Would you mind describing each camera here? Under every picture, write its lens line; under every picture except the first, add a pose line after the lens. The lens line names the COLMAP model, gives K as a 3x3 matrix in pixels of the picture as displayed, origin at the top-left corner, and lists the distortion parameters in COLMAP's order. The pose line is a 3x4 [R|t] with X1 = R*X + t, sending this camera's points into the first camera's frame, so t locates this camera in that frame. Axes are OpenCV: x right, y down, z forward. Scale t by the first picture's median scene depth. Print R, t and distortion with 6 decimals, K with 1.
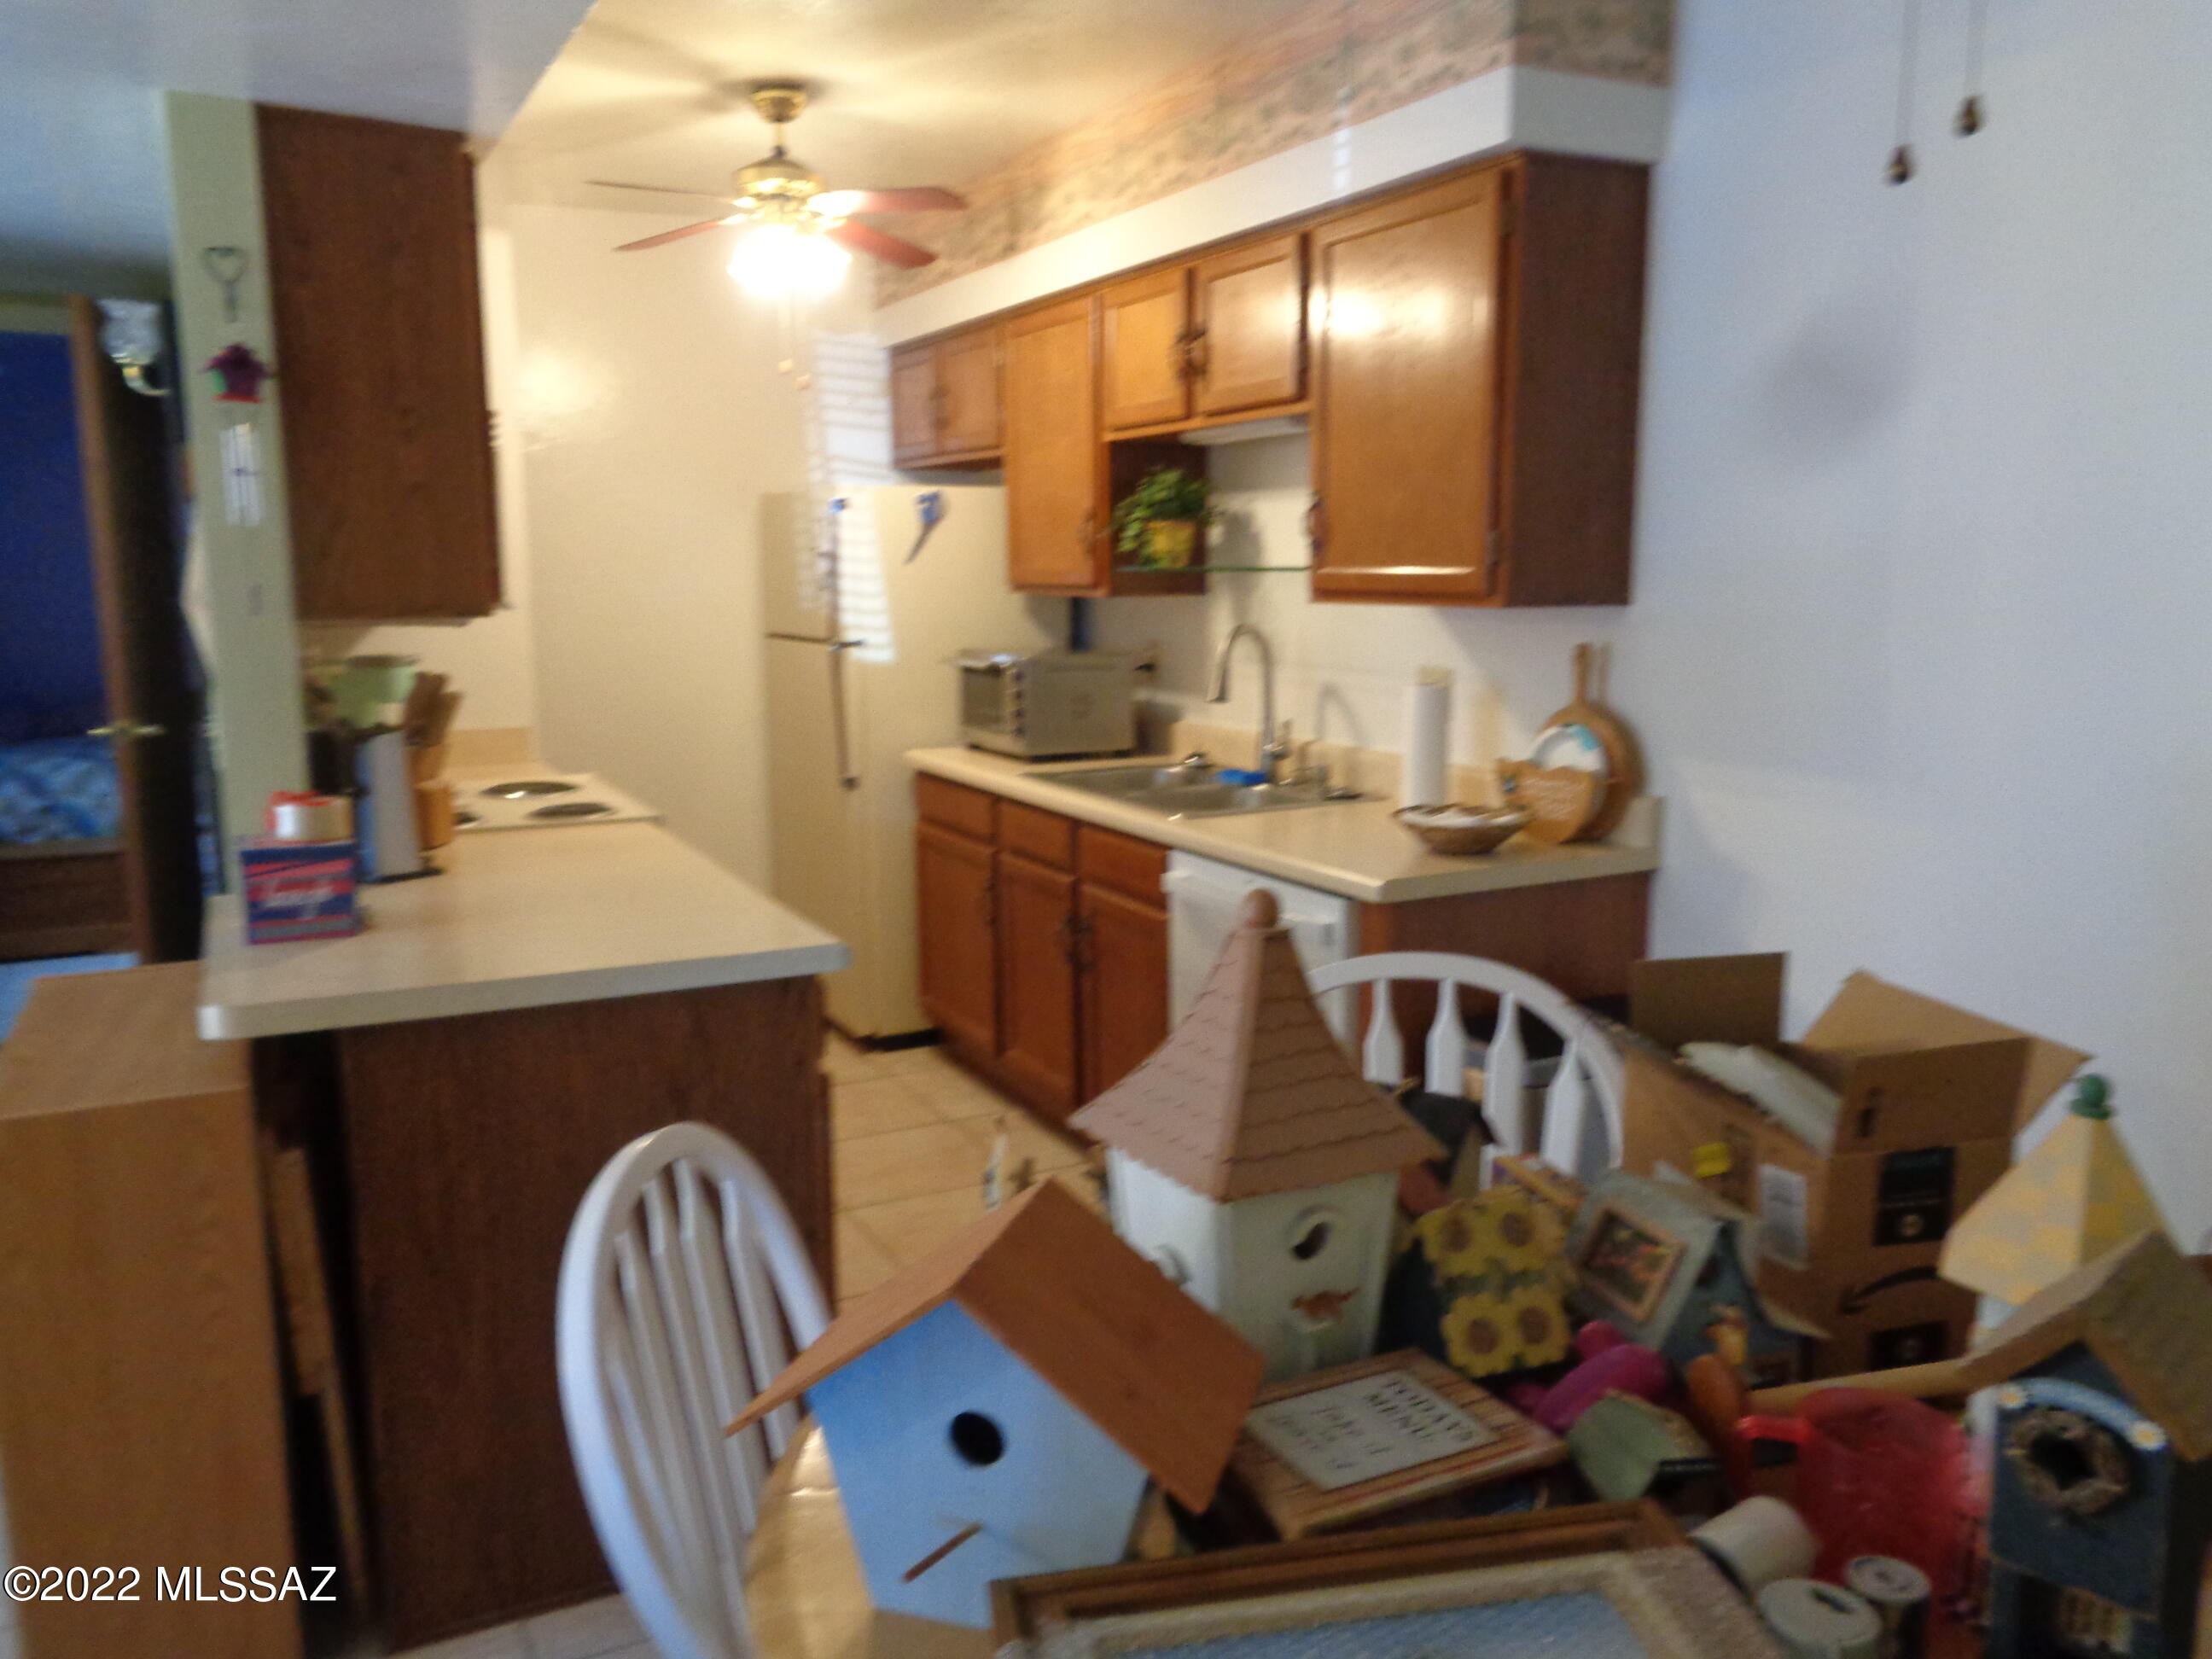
lens RADIAL K [[1654.2, 0, 1104.3], [0, 1654.2, 835.0], [0, 0, 1]] dist [0.004785, 0.000569]
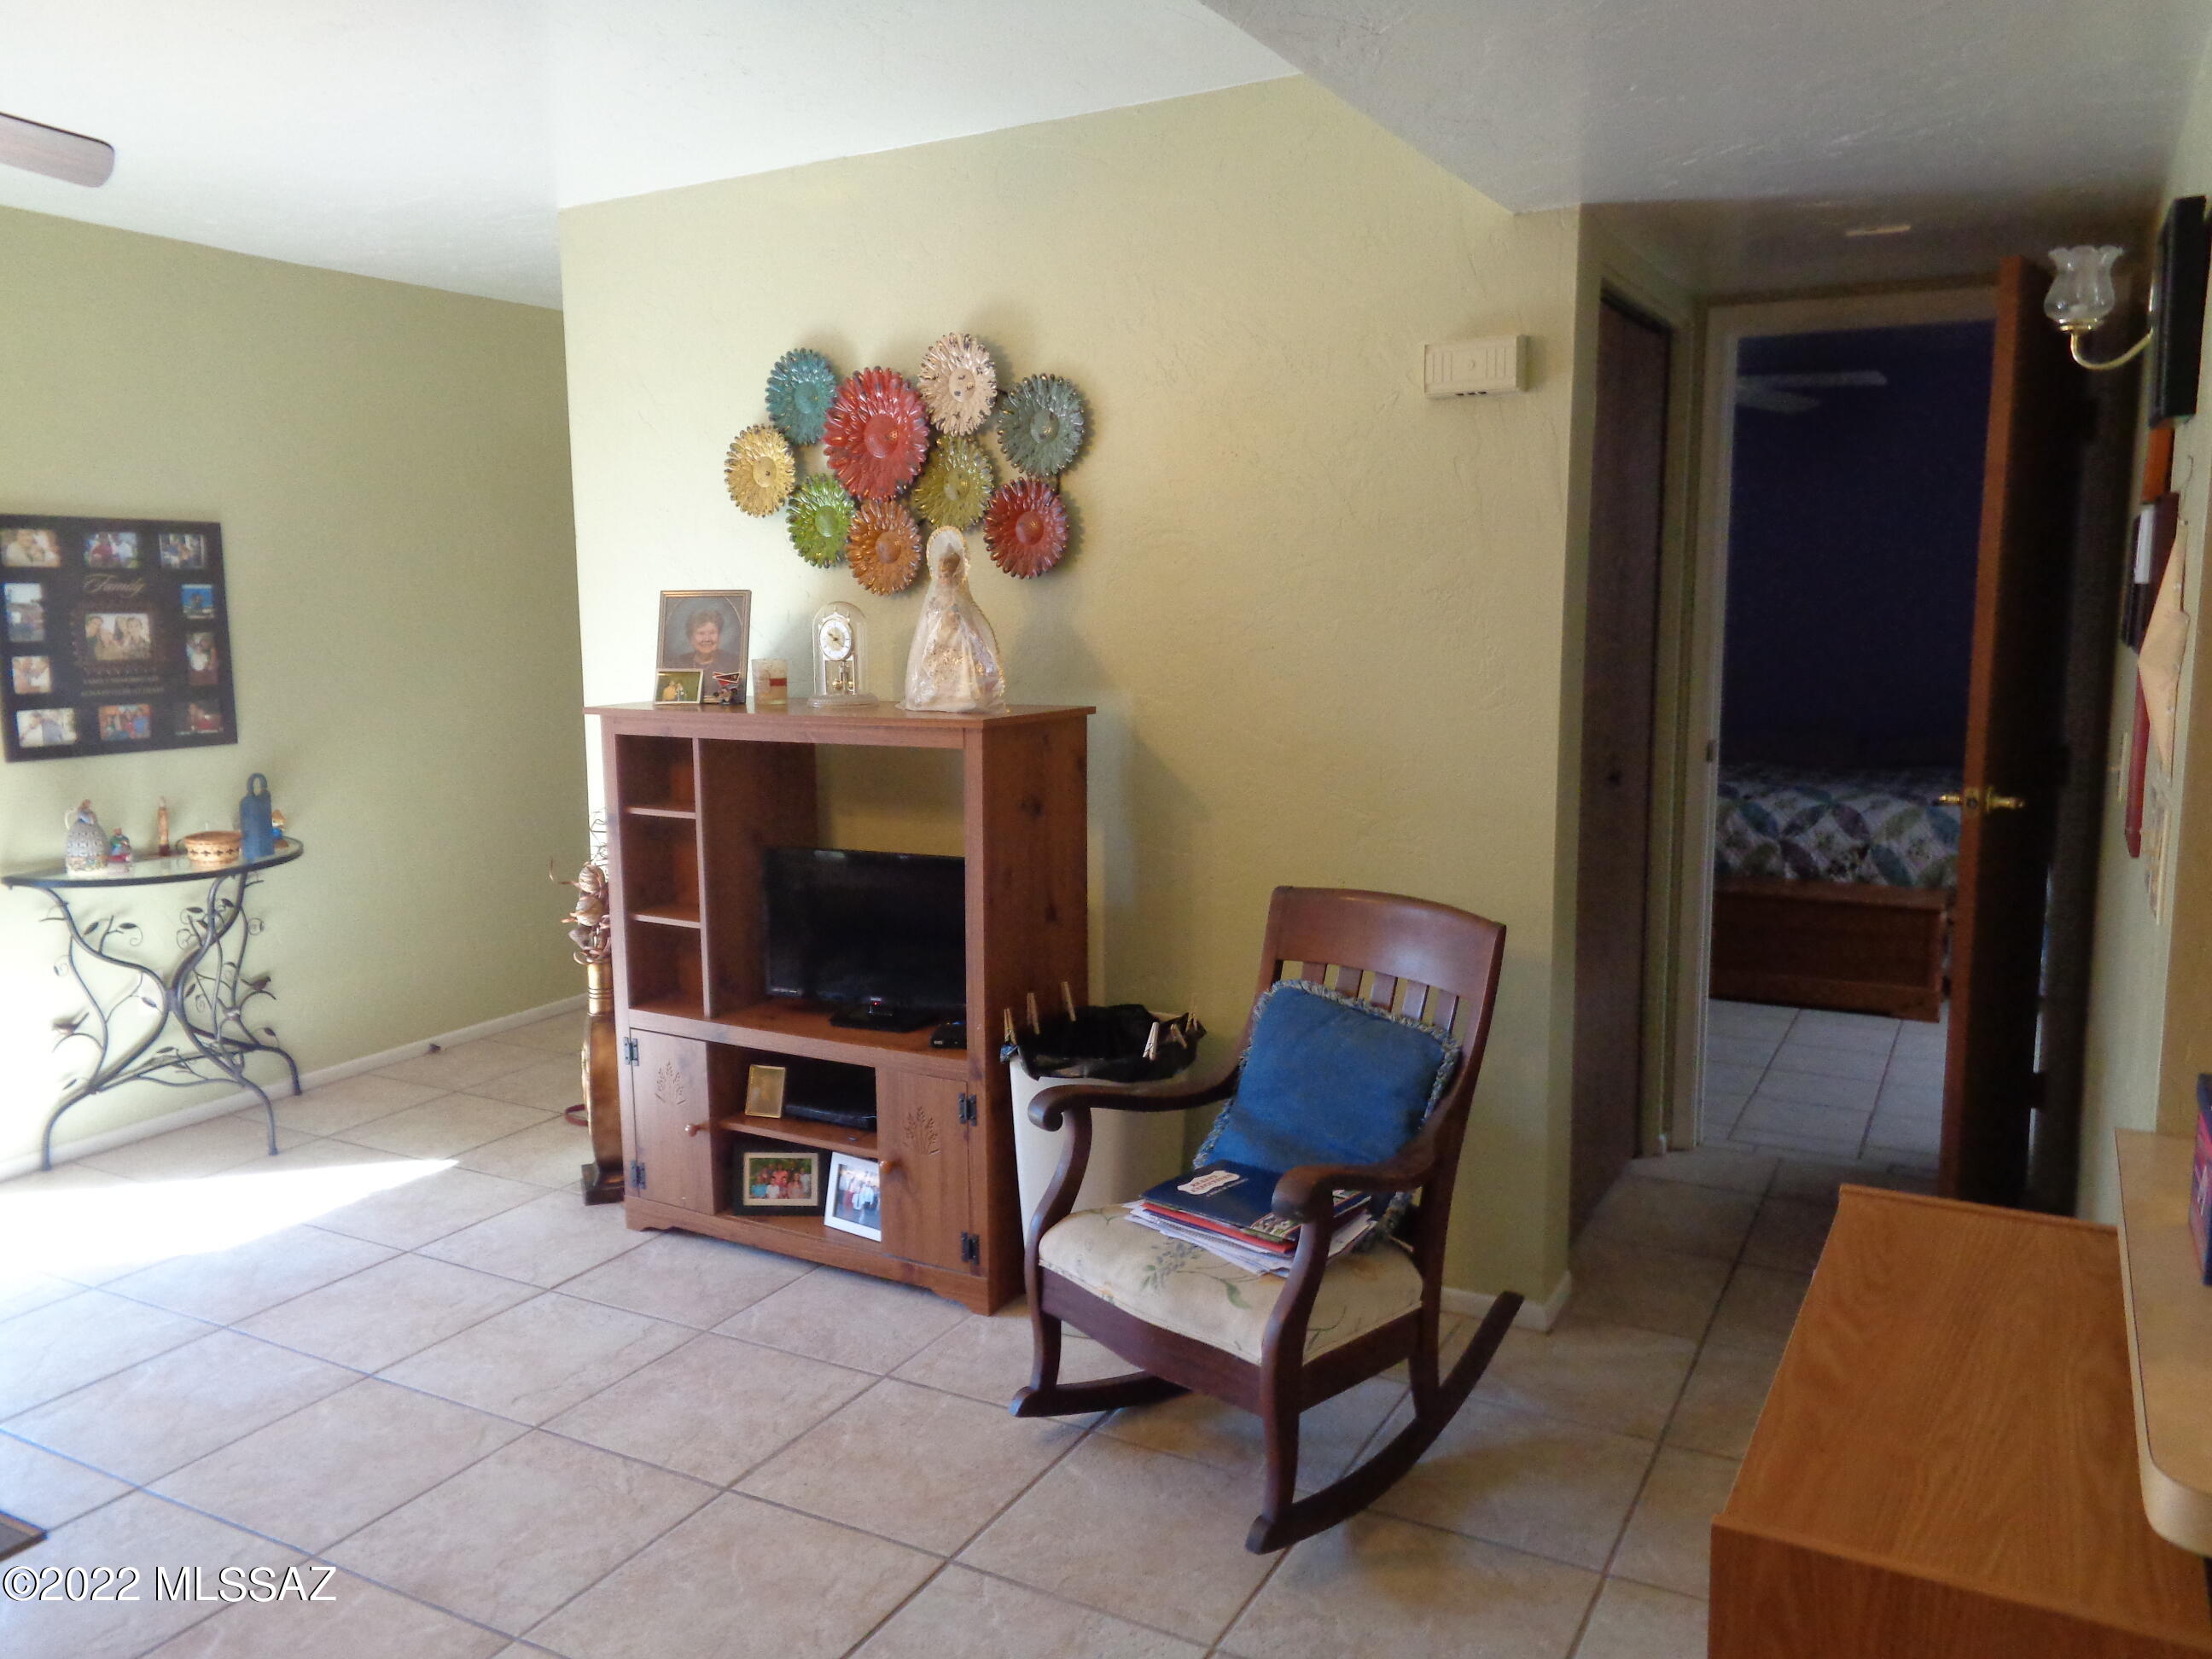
lens RADIAL K [[1654.2, 0, 1104.3], [0, 1654.2, 835.0], [0, 0, 1]] dist [0.004785, 0.000569]
pose [[0.543388, 0.119311, -0.830960, -0.092921], [-0.127794, 0.990069, 0.058589, -0.024097], [0.829698, 0.074355, 0.553239, 0.125798]]
